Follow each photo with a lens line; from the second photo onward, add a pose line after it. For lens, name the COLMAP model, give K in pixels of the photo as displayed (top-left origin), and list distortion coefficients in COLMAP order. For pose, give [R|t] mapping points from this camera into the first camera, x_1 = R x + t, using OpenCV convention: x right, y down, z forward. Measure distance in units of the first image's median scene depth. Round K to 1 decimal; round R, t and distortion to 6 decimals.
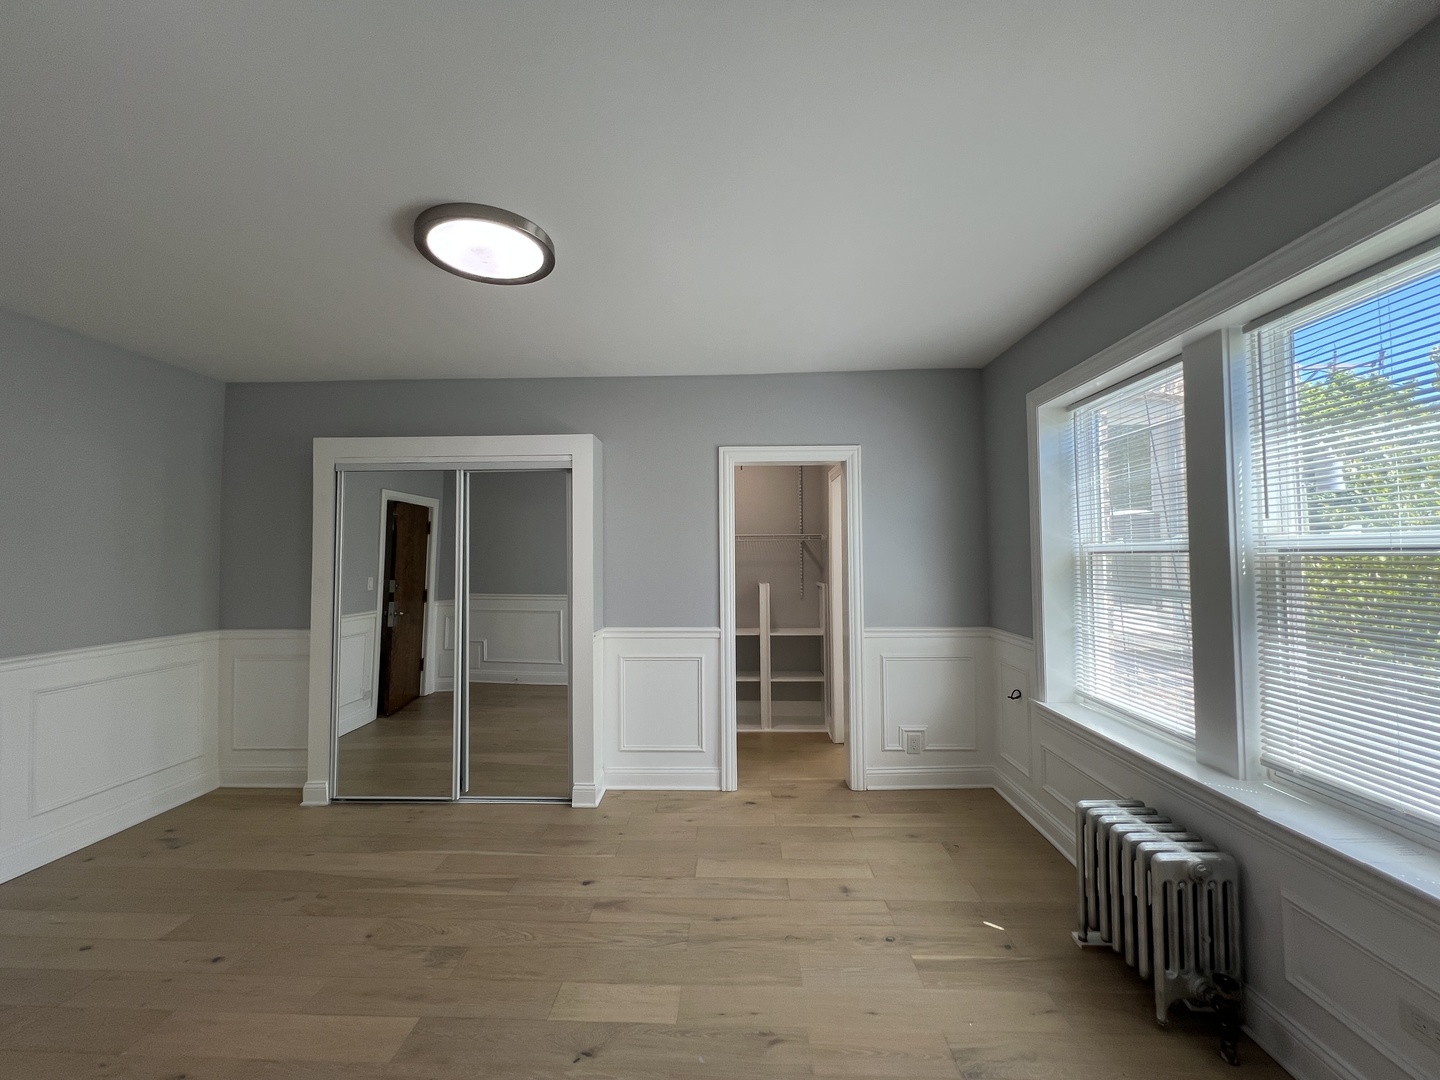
lens RADIAL K [[576.2, 0, 715.4], [0, 576.2, 542.0], [0, 0, 1]] dist [-0.000715, 0.000106]
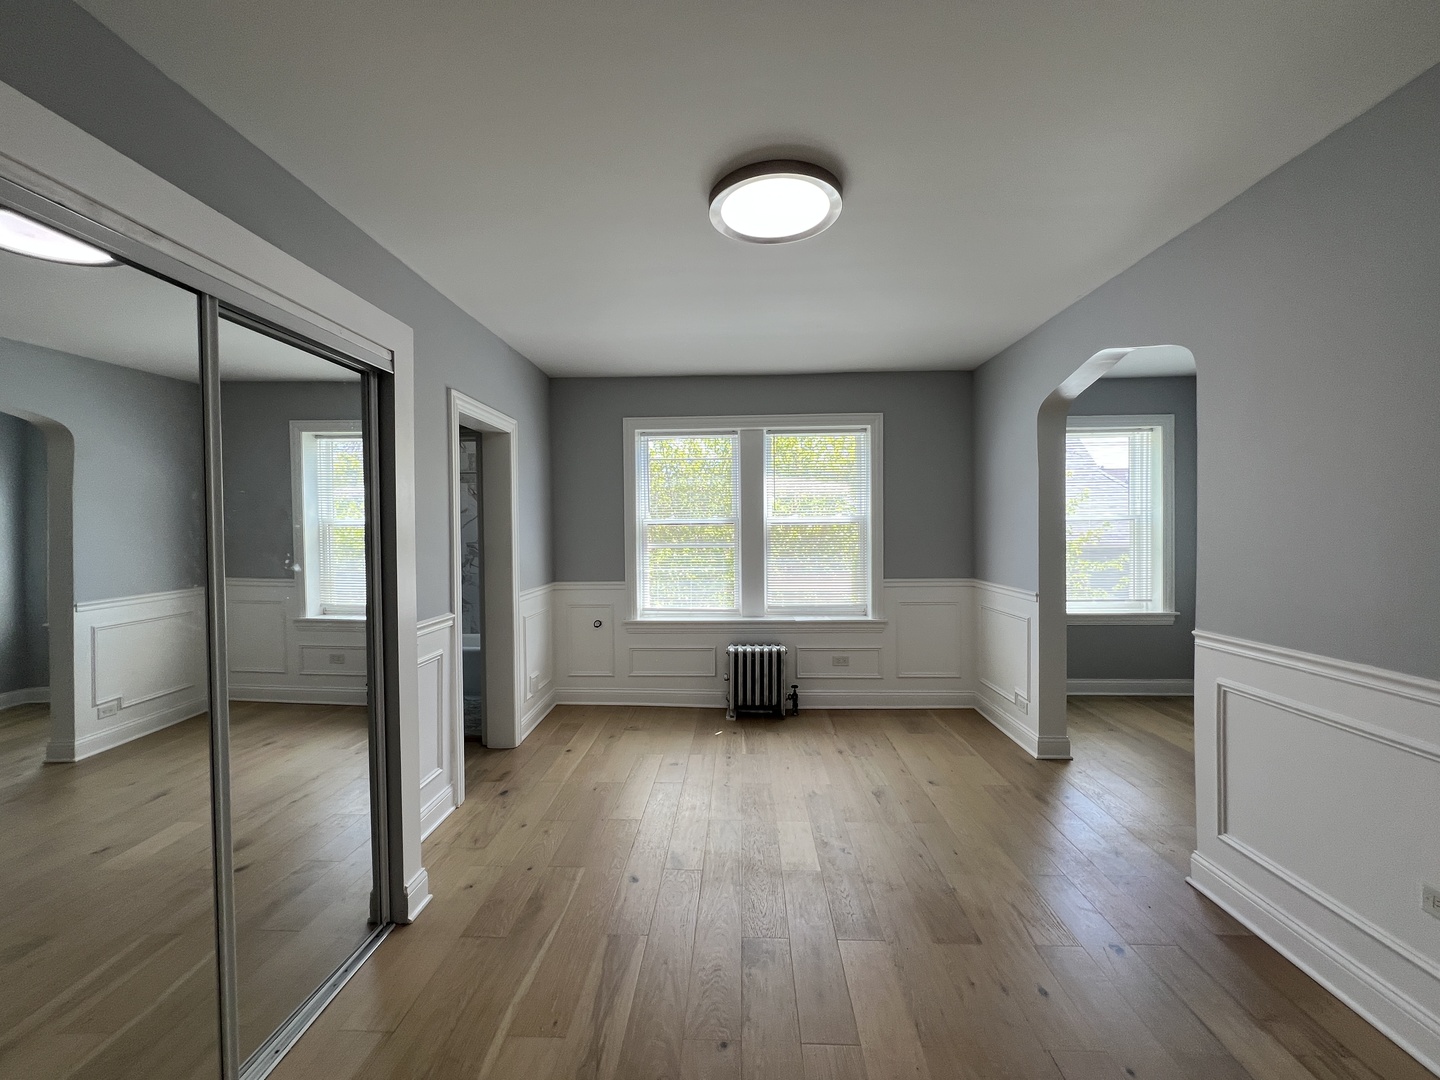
lens RADIAL K [[576.2, 0, 720.3], [0, 576.2, 535.9], [0, 0, 1]] dist [-0.000715, 0.000106]
pose [[0.003787, -0.007296, 0.999966, -0.983562], [-0.015906, 0.999846, 0.007356, 0.034691], [-0.999866, -0.015933, 0.003670, 0.757285]]
